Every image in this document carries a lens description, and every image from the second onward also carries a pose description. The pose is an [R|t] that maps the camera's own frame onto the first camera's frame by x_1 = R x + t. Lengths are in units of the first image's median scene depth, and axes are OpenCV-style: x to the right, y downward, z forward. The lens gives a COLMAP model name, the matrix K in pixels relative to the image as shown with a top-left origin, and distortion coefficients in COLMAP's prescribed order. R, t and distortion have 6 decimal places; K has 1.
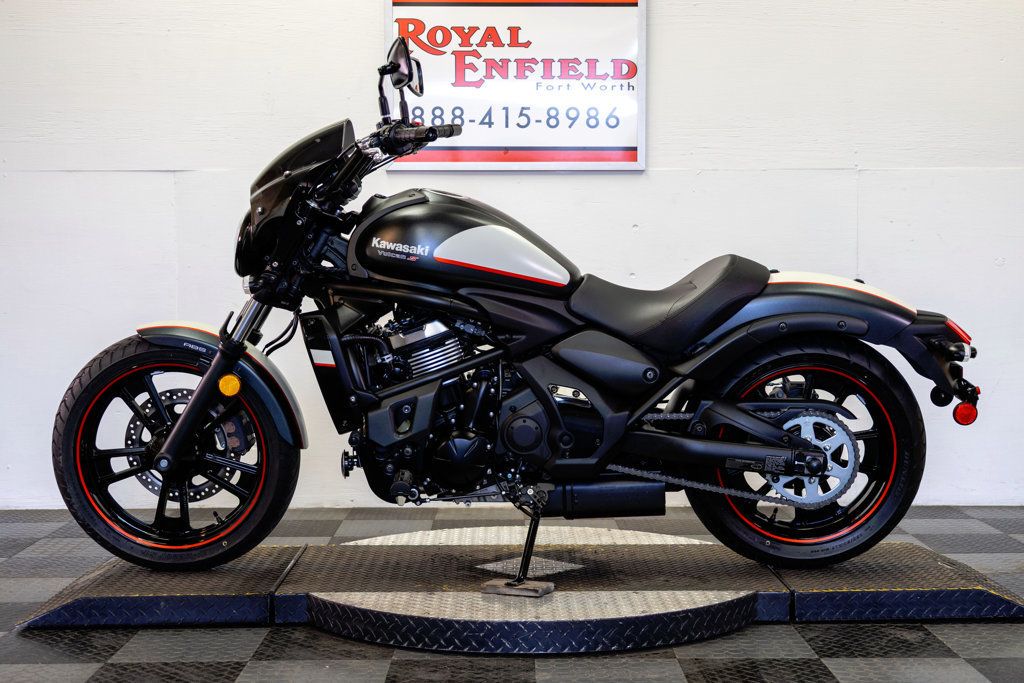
lens RADIAL K [[1513.9, 0, 516.7], [0, 1513.9, 339.3], [0, 0, 1]] dist [0.026101, -0.003336]
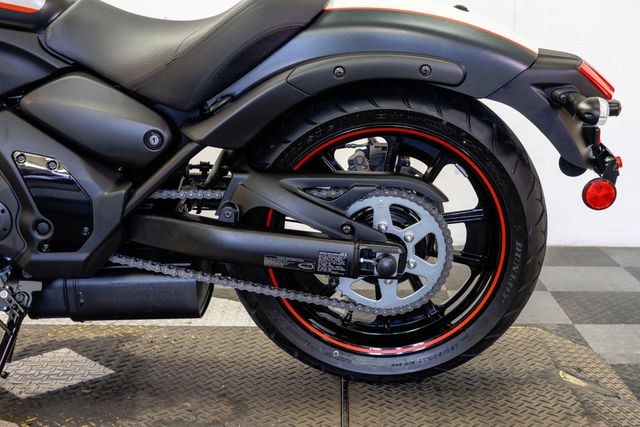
lens RADIAL K [[946.2, 0, 322.9], [0, 946.2, 212.1], [0, 0, 1]] dist [0.026101, -0.003336]
pose [[0.999462, 0.010793, -0.030968, 0.144920], [-0.006043, 0.988734, 0.149560, -0.007830], [0.032234, -0.149292, 0.988268, 0.445571]]
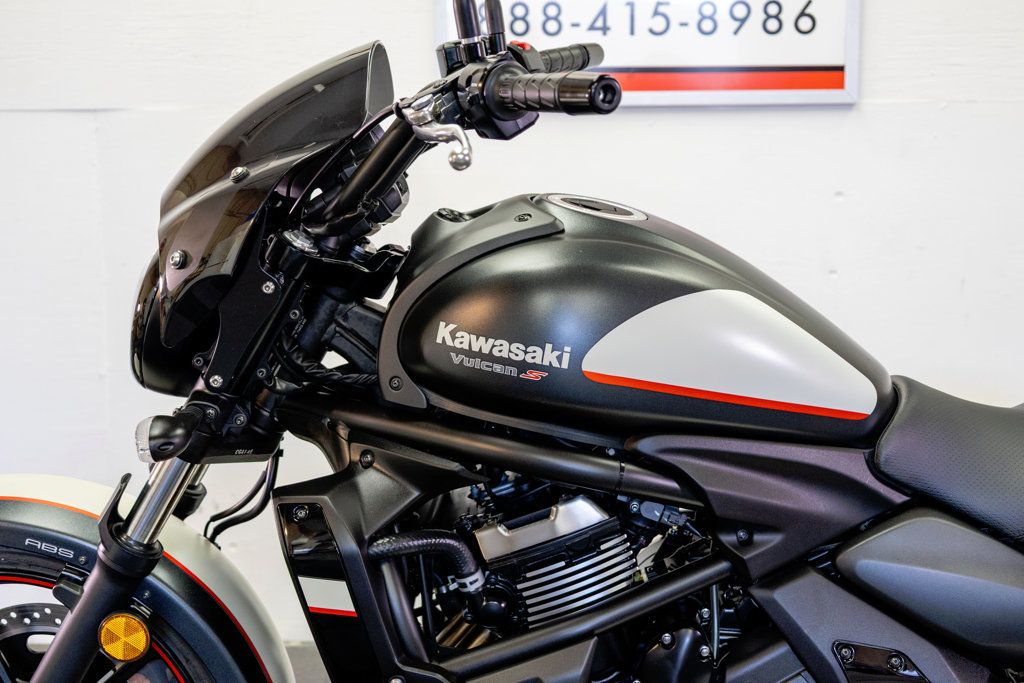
lens RADIAL K [[1513.9, 0, 516.7], [0, 1513.9, 339.3], [0, 0, 1]] dist [0.026101, -0.003336]
pose [[0.999845, -0.004708, -0.016942, -0.051353], [0.005936, 0.997298, 0.073215, -0.073597], [0.016552, -0.073305, 0.997172, 0.447206]]
